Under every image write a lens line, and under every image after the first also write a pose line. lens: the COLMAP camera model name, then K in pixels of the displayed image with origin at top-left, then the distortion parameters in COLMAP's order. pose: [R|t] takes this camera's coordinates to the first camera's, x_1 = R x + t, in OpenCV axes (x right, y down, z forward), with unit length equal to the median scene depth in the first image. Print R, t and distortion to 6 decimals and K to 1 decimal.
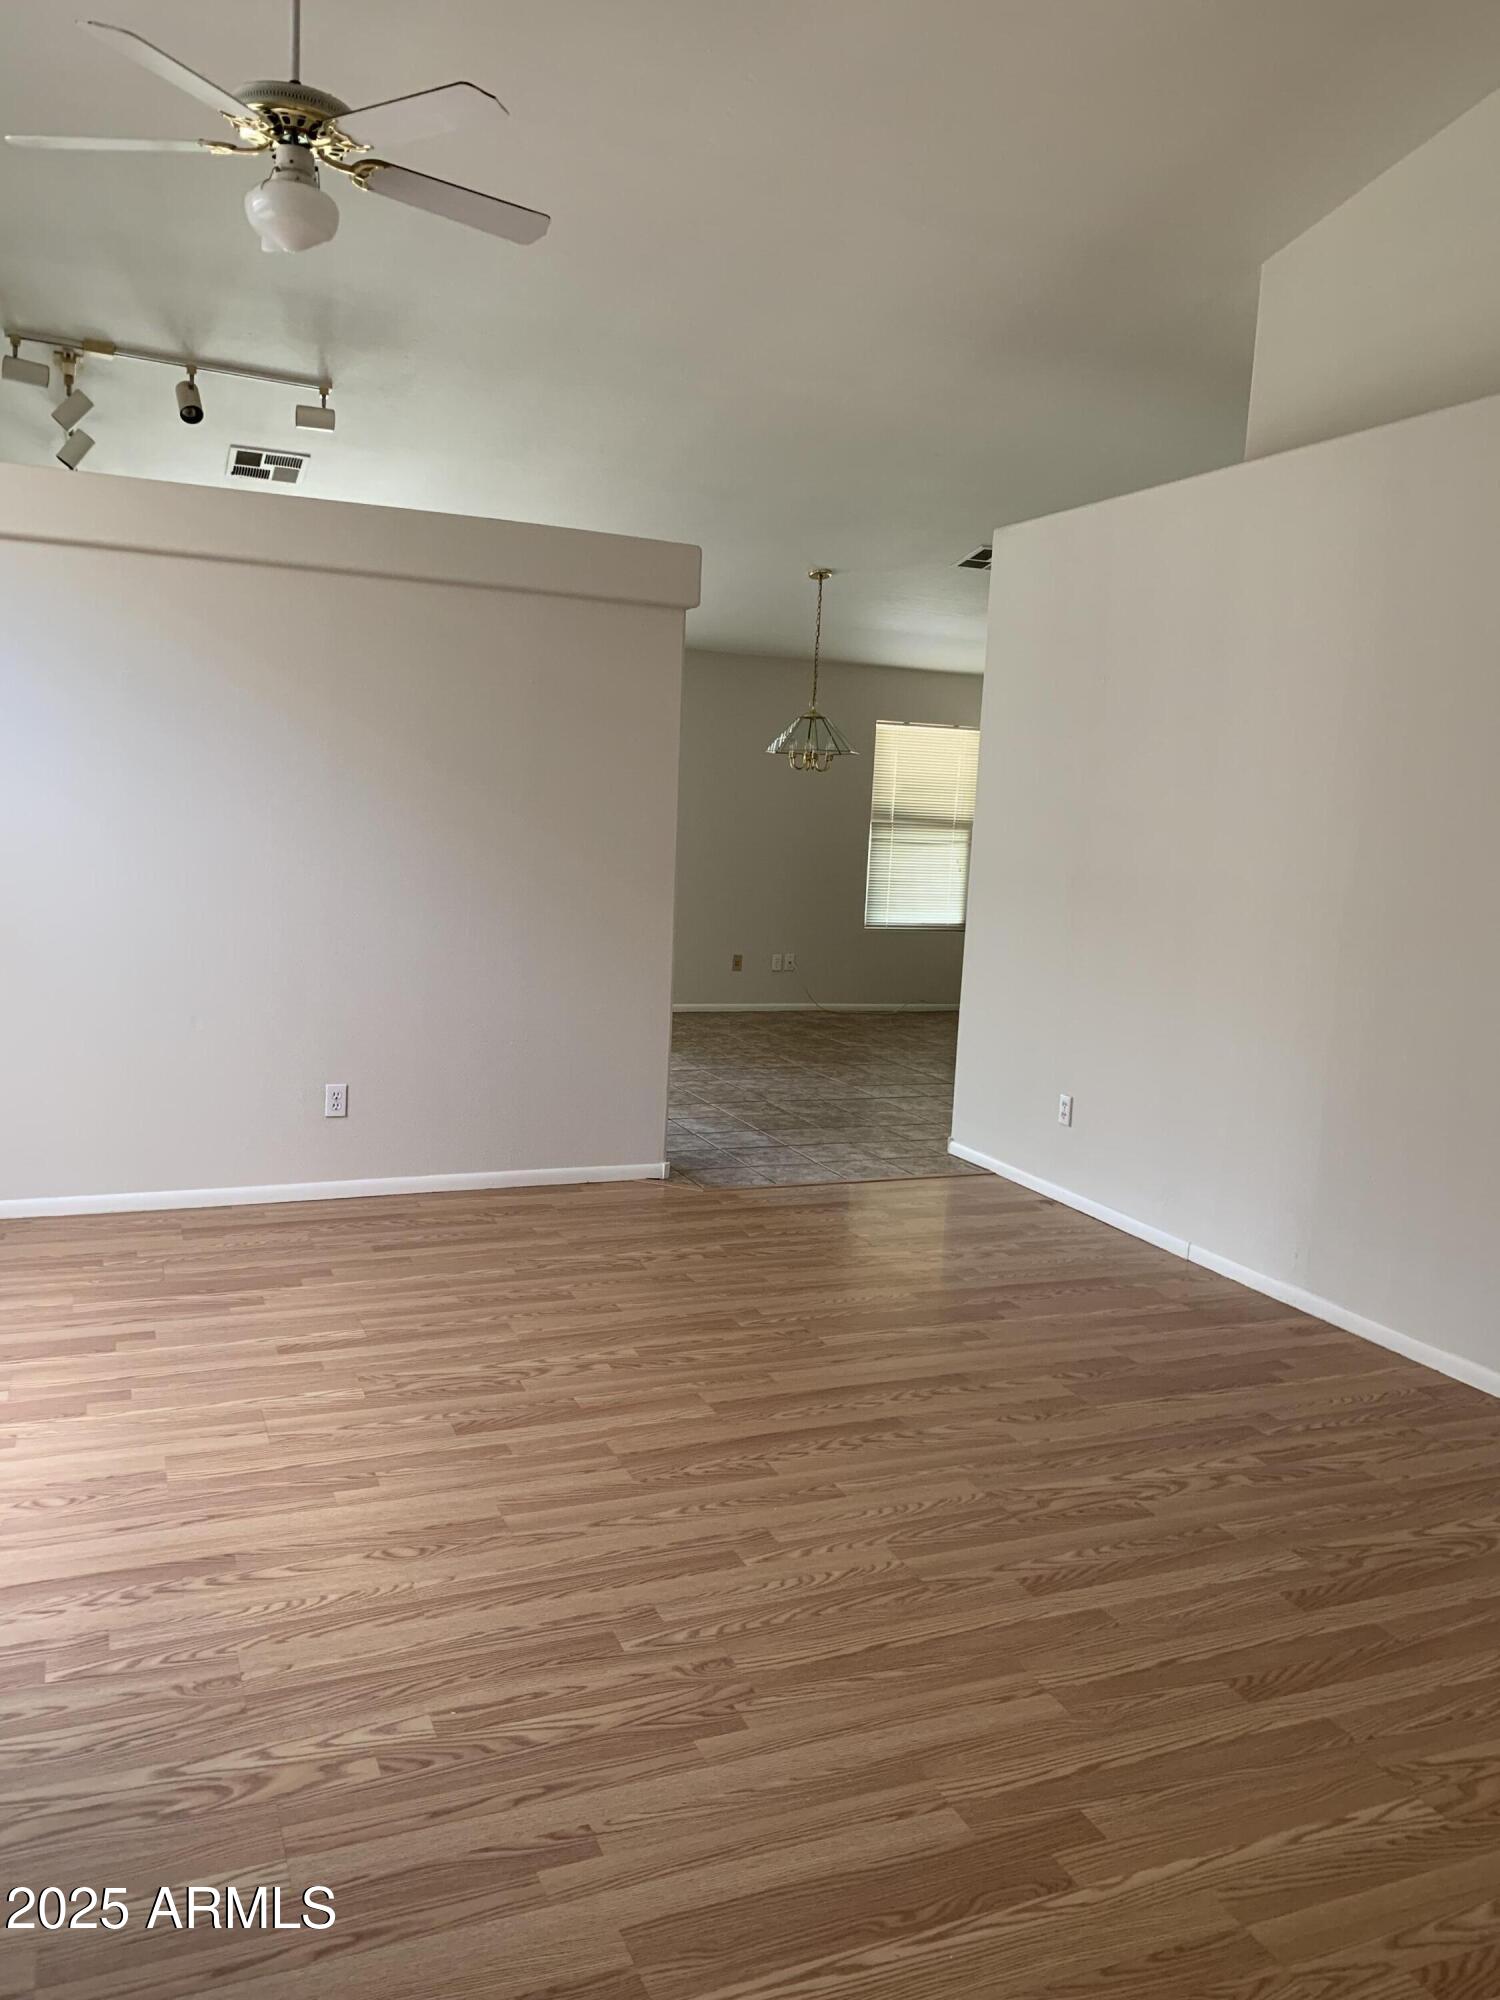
lens RADIAL K [[1533.3, 0, 753.5], [0, 1533.3, 1005.3], [0, 0, 1]] dist [0.002831, 0.003535]
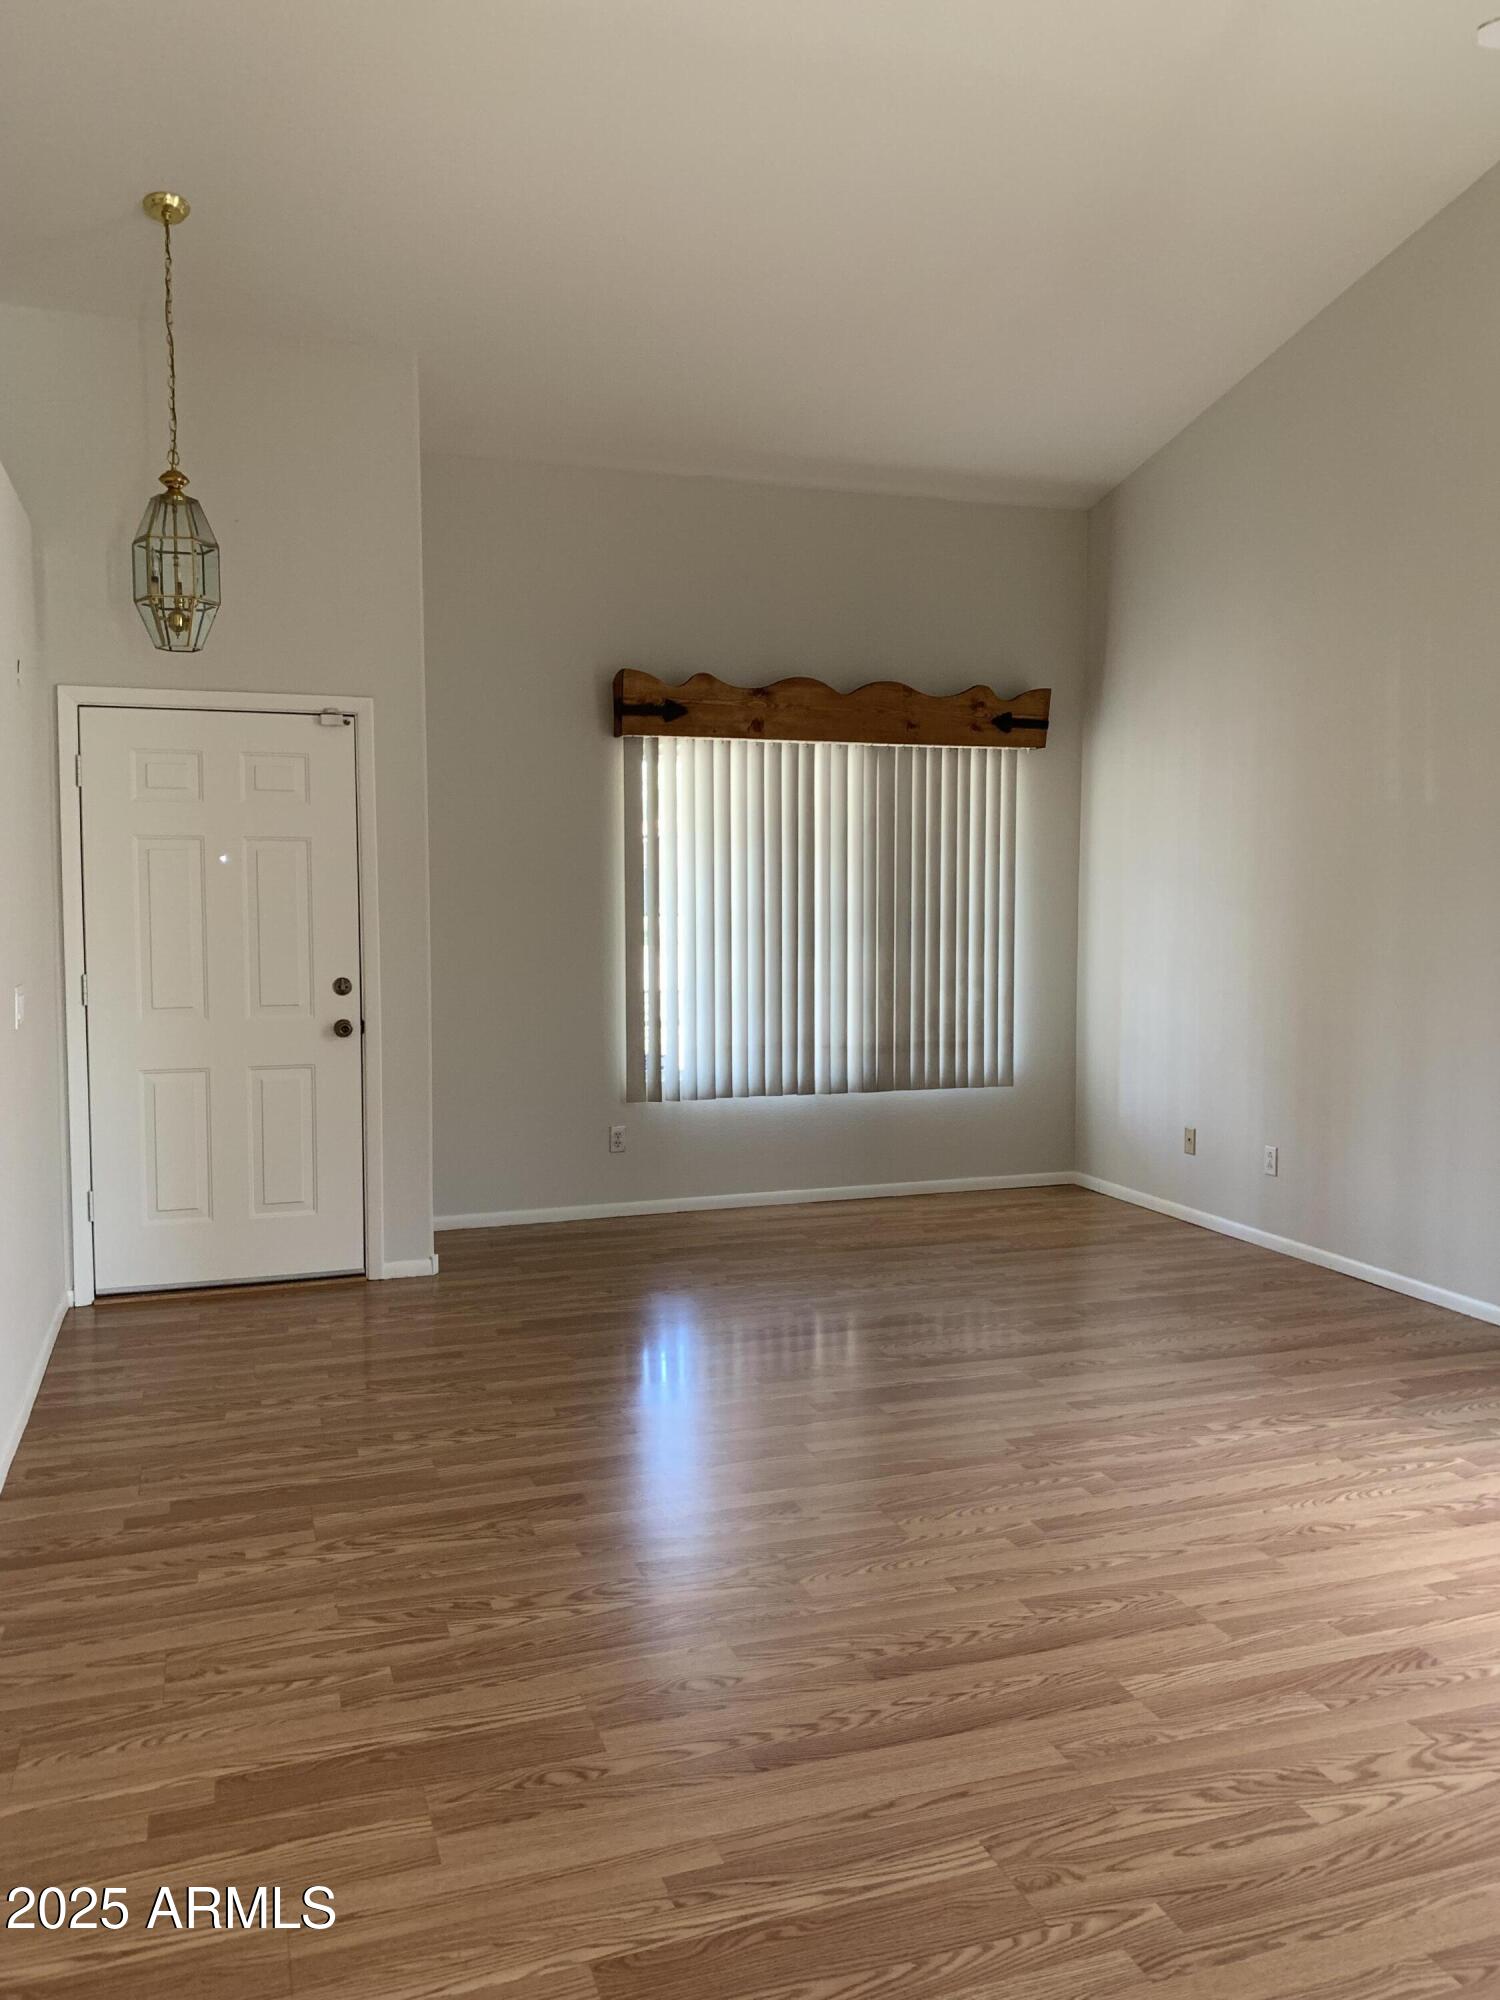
lens RADIAL K [[1533.3, 0, 753.5], [0, 1533.3, 1005.3], [0, 0, 1]] dist [0.002831, 0.003535]
pose [[-0.997079, -0.046097, 0.060902, 0.136711], [-0.033027, 0.979156, 0.200408, -0.224784], [-0.068870, 0.197811, -0.977818, 1.856828]]
